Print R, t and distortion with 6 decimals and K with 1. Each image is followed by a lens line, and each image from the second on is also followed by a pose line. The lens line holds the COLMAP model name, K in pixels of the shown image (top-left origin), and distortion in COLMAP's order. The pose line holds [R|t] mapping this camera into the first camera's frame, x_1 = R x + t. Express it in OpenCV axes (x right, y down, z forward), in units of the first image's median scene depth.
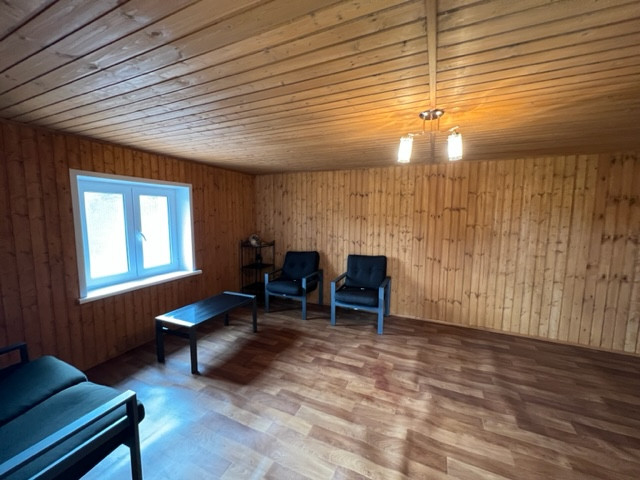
lens RADIAL K [[253.2, 0, 320.0], [0, 253.2, 240.0], [0, 0, 1]] dist [-0.001429, -0.000151]
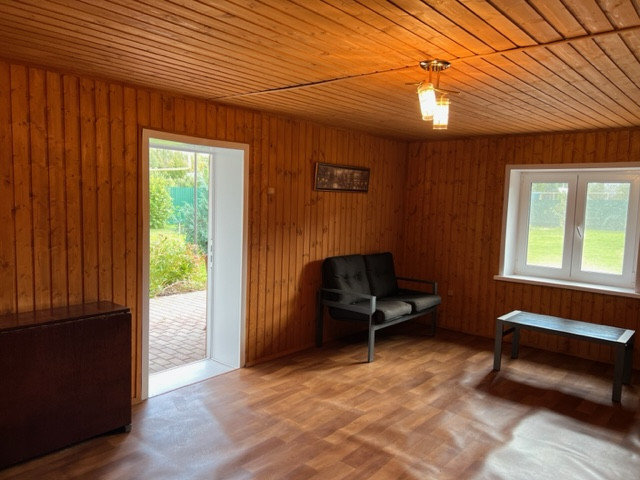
lens RADIAL K [[482.9, 0, 320.0], [0, 482.9, 240.0], [0, 0, 1]] dist [0.008209, 0.003542]
pose [[-0.285993, 0.066101, -0.955949, 1.402466], [-0.130969, 0.985559, 0.107331, -0.059516], [0.949239, 0.155896, -0.273206, 0.815871]]
